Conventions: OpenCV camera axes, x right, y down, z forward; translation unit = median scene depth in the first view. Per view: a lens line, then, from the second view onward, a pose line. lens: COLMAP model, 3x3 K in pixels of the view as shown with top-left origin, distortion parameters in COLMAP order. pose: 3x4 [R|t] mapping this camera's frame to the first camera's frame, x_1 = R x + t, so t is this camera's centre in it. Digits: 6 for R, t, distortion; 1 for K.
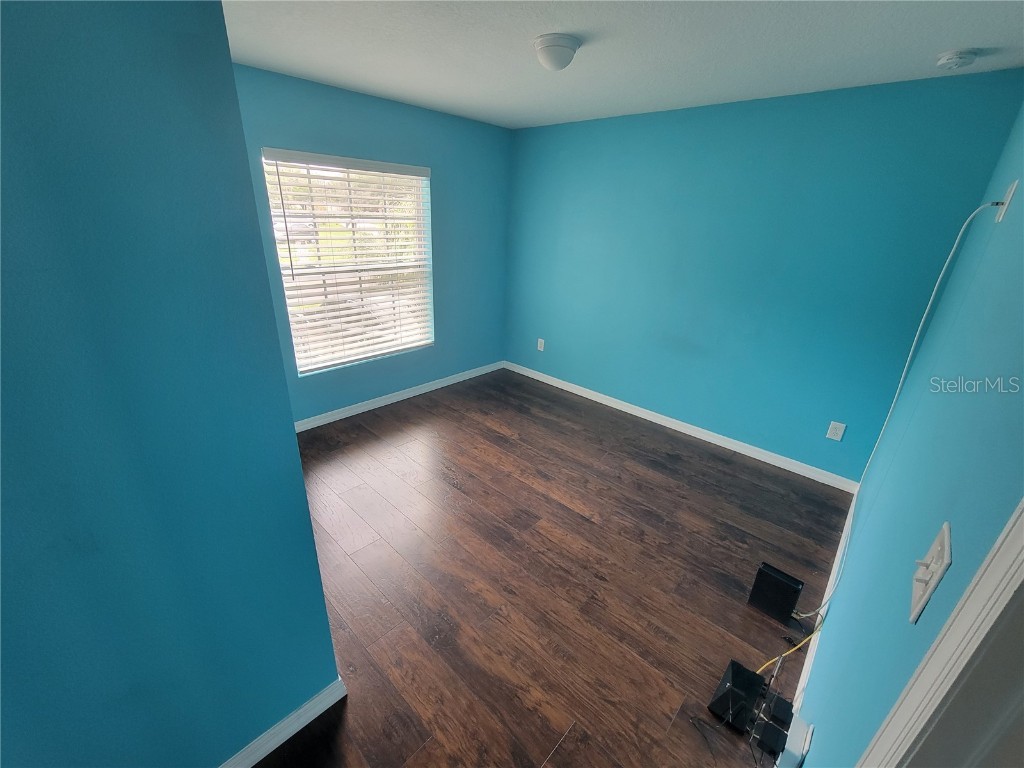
lens RADIAL K [[419.5, 0, 506.2], [0, 419.5, 387.4], [0, 0, 1]] dist [-0.001028, -0.000675]
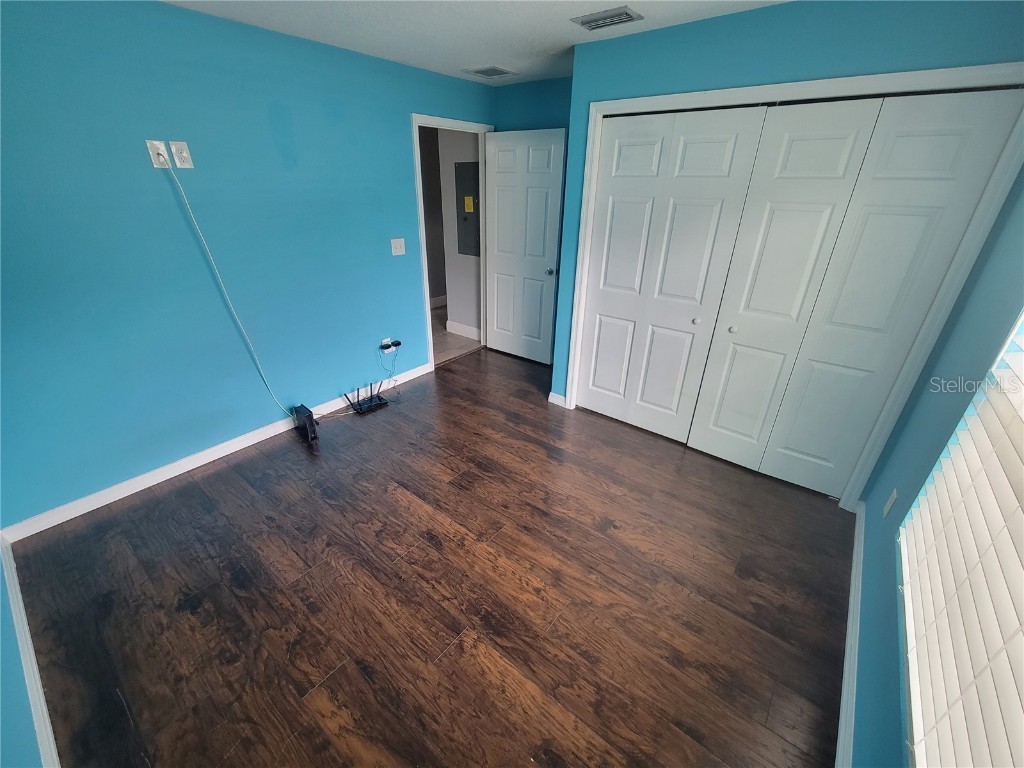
lens RADIAL K [[419.5, 0, 506.2], [0, 419.5, 387.4], [0, 0, 1]] dist [-0.001028, -0.000675]
pose [[-0.995444, -0.014033, -0.094314, 0.037007], [-0.080129, 0.659260, 0.747633, -0.565579], [0.051686, 0.751784, -0.657381, 1.365868]]
